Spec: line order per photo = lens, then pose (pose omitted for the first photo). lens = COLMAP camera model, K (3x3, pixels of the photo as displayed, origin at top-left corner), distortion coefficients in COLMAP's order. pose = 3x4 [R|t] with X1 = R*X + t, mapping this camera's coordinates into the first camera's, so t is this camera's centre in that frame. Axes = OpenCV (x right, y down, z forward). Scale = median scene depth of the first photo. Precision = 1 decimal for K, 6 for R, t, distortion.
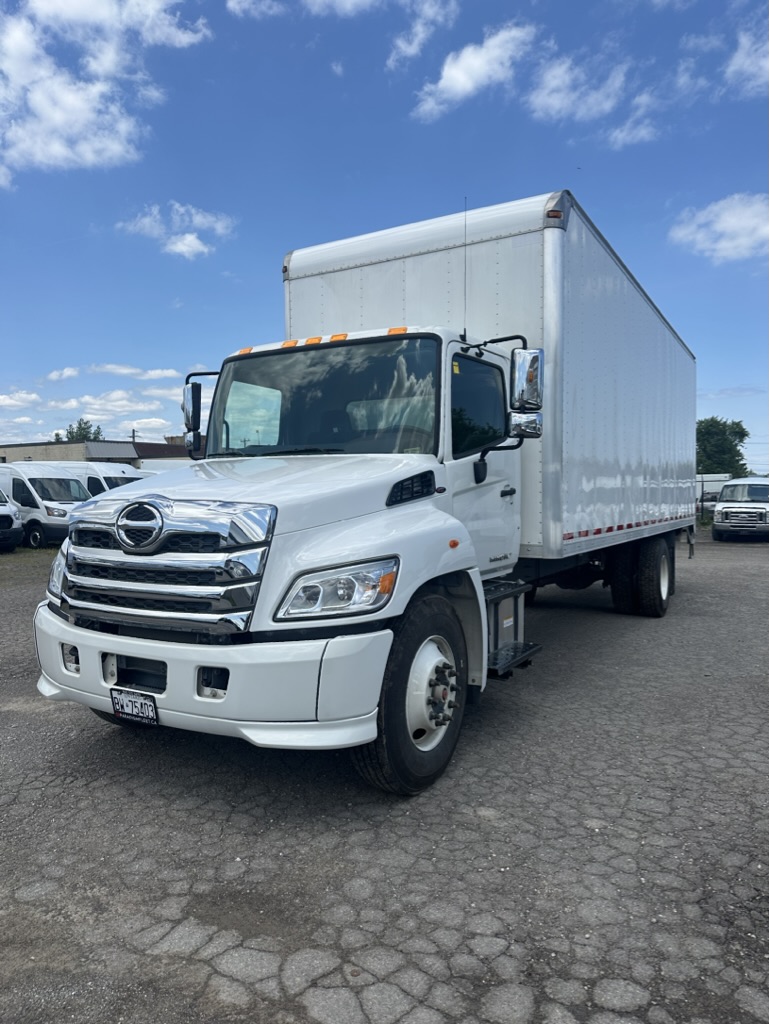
lens RADIAL K [[721.4, 0, 387.1], [0, 721.4, 506.9], [0, 0, 1]] dist [0.010817, -0.006544]
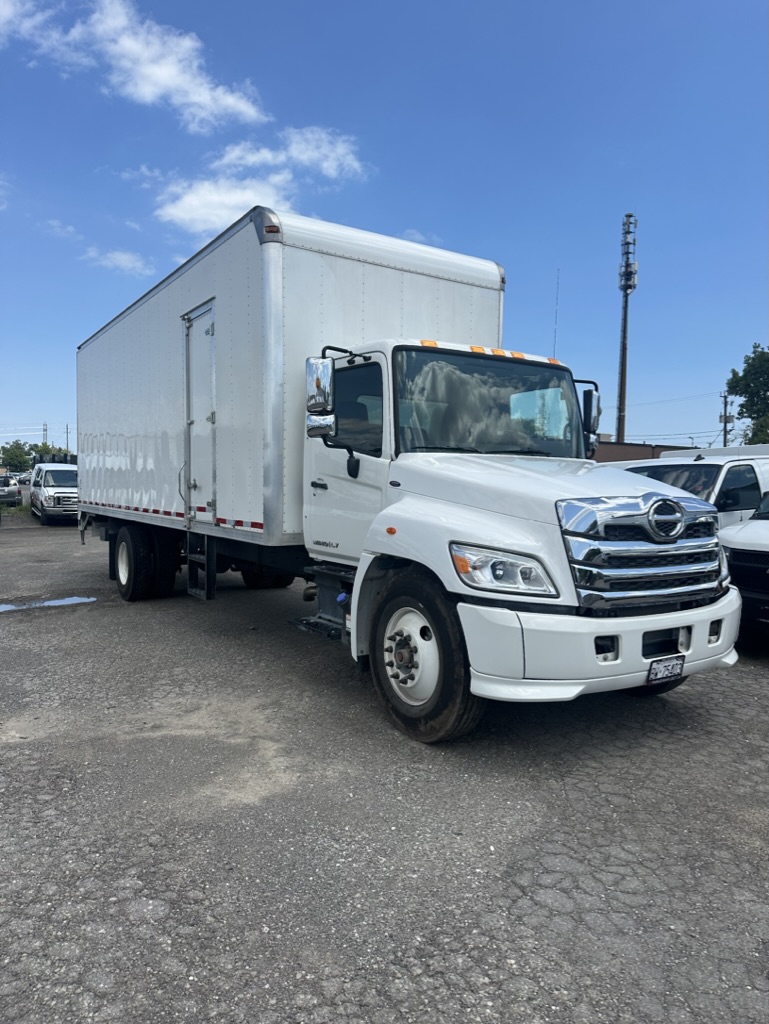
lens RADIAL K [[721.4, 0, 382.8], [0, 721.4, 516.3], [0, 0, 1]] dist [0.010817, -0.006544]
pose [[0.450987, -0.031565, 0.891972, -1.610722], [-0.001192, 0.999352, 0.035968, -0.021296], [-0.892530, -0.017284, 0.450657, 0.877433]]
